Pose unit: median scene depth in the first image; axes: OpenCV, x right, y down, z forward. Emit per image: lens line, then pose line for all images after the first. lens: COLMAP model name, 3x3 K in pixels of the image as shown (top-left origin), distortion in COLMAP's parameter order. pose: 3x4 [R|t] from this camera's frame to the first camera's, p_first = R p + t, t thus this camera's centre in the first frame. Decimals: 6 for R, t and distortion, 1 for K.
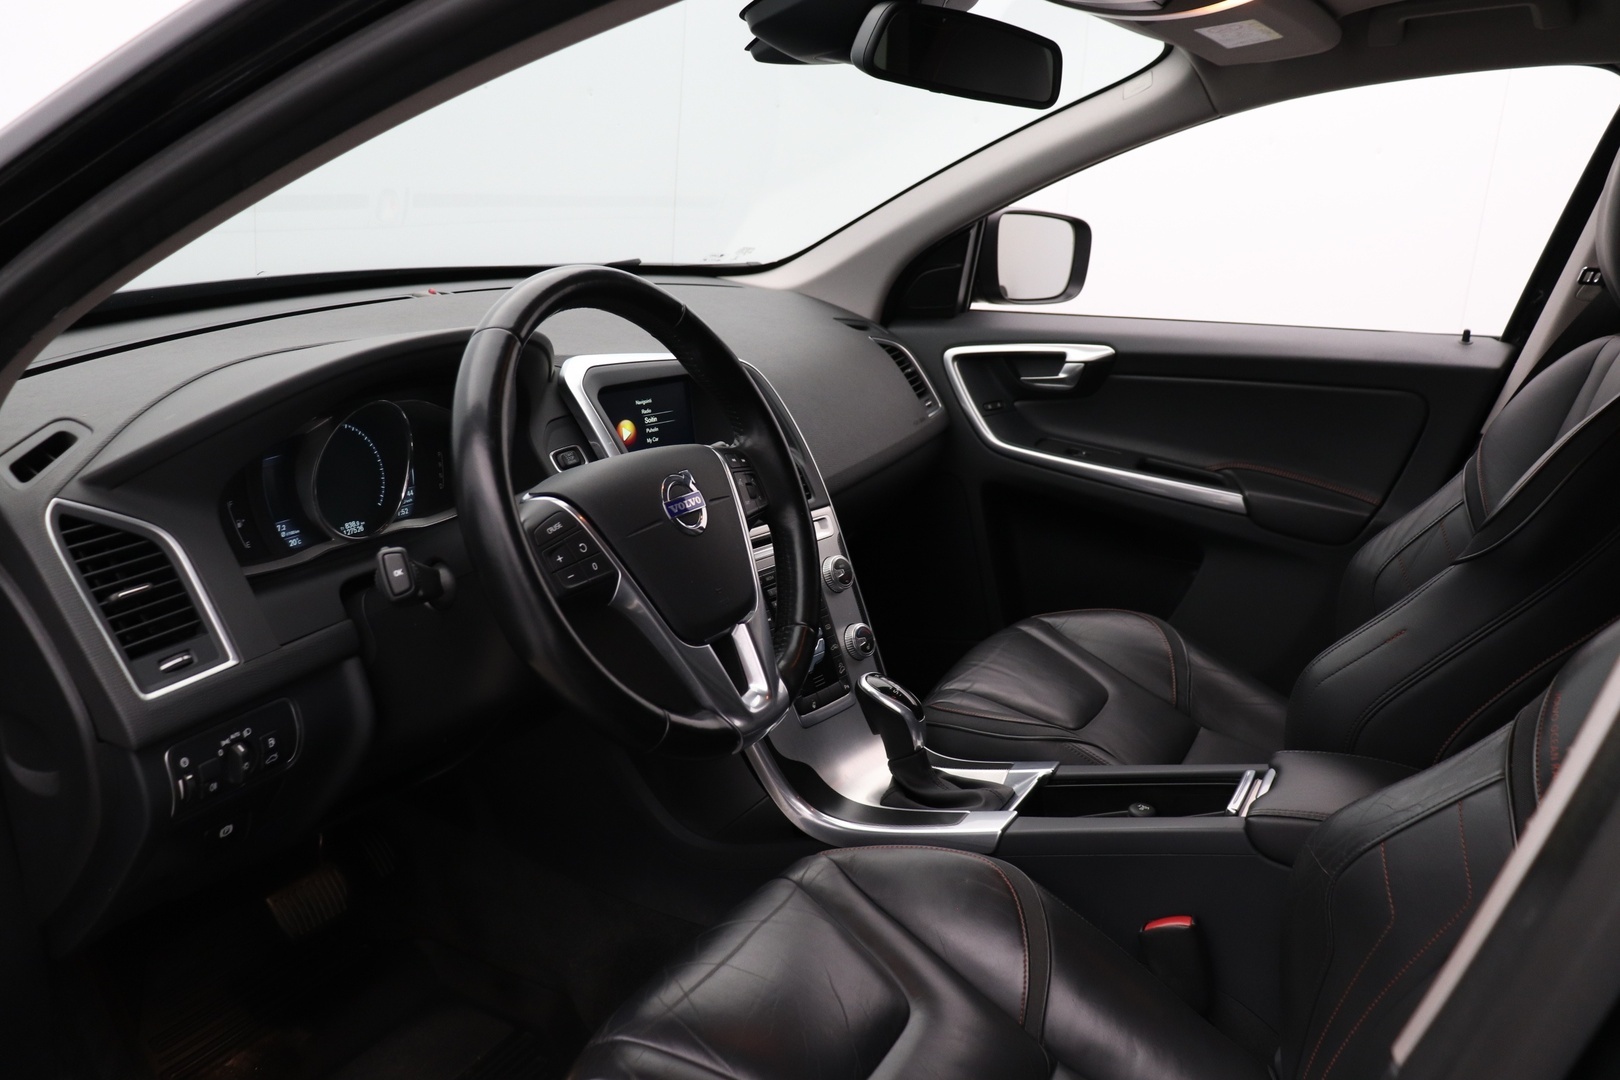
lens RADIAL K [[1305.5, 0, 829.9], [0, 1305.5, 544.5], [0, 0, 1]] dist [-0.187098, 0.126239]
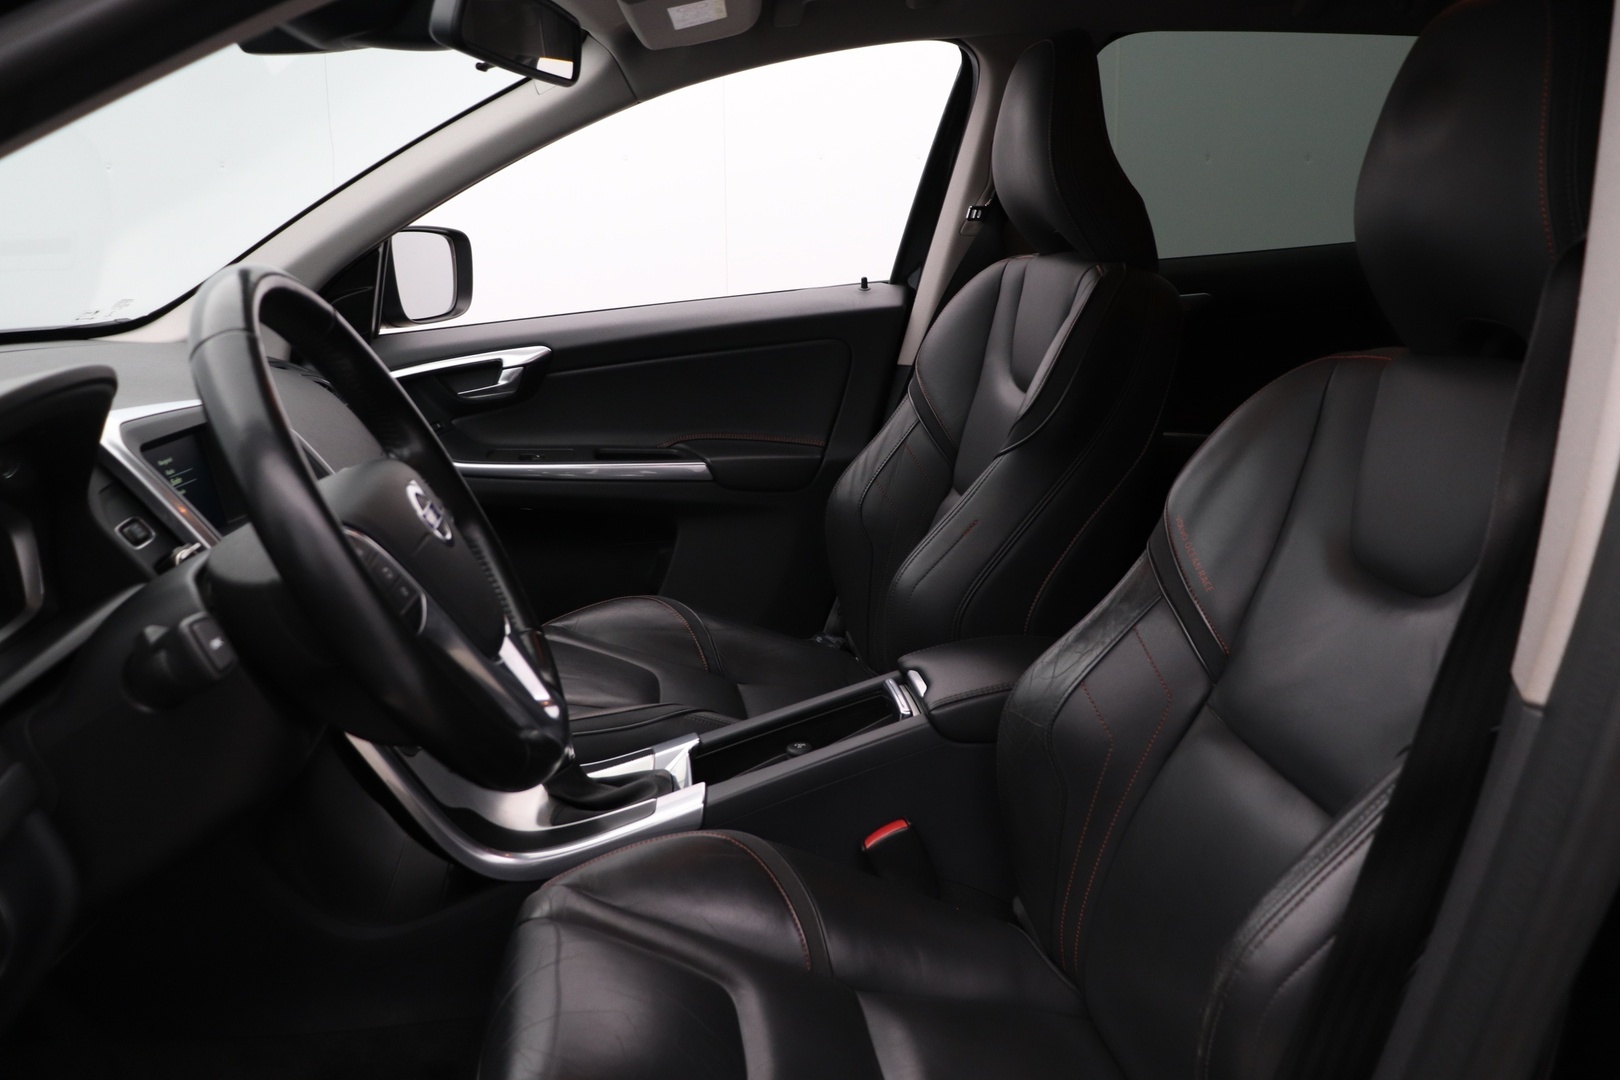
lens RADIAL K [[1305.5, 0, 829.9], [0, 1305.5, 544.5], [0, 0, 1]] dist [-0.187098, 0.126239]
pose [[0.807764, -0.212616, 0.549828, -0.198345], [0.229612, 0.972511, 0.038738, 0.008700], [-0.542950, 0.094956, 0.834379, 0.068274]]
